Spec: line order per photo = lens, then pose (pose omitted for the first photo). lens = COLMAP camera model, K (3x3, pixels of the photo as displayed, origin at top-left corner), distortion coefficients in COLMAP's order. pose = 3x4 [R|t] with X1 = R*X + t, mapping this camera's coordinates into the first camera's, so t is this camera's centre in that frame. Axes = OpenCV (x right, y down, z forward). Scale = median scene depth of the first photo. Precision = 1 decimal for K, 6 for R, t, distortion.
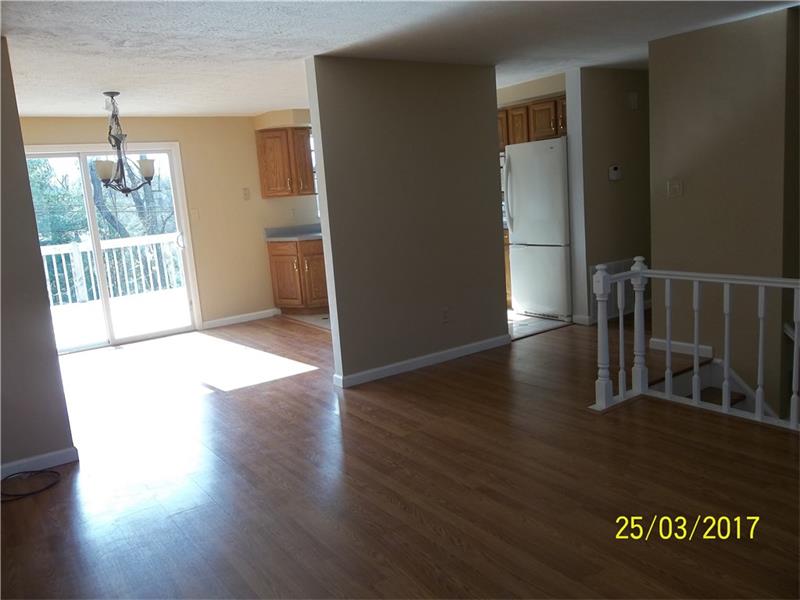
lens RADIAL K [[657.3, 0, 401.7], [0, 657.3, 303.7], [0, 0, 1]] dist [0.004375, -0.010340]
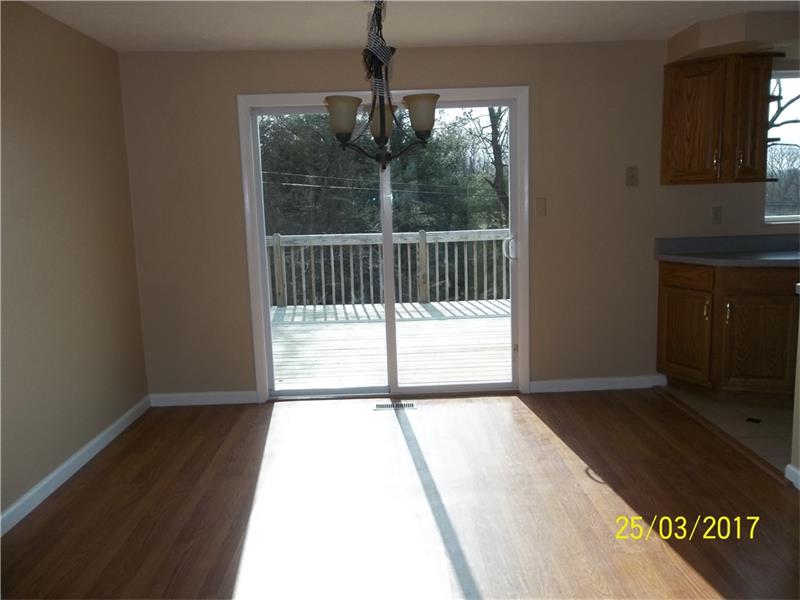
lens RADIAL K [[657.3, 0, 392.8], [0, 657.3, 301.8], [0, 0, 1]] dist [0.004375, -0.010340]
pose [[0.828454, 0.130725, -0.544587, -0.081962], [-0.123260, 0.991094, 0.050397, -0.061028], [0.546325, 0.025374, 0.837189, 0.405784]]
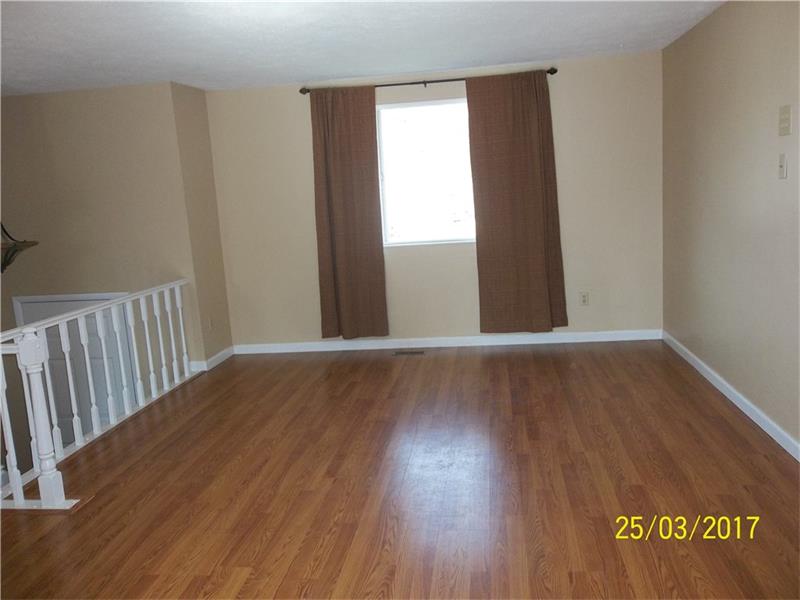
lens RADIAL K [[657.3, 0, 398.6], [0, 657.3, 303.3], [0, 0, 1]] dist [0.004375, -0.010340]
pose [[-0.733731, 0.010702, 0.679356, -0.273119], [0.231121, 0.944181, 0.234745, -0.083395], [-0.638922, 0.329253, -0.695249, 0.620966]]
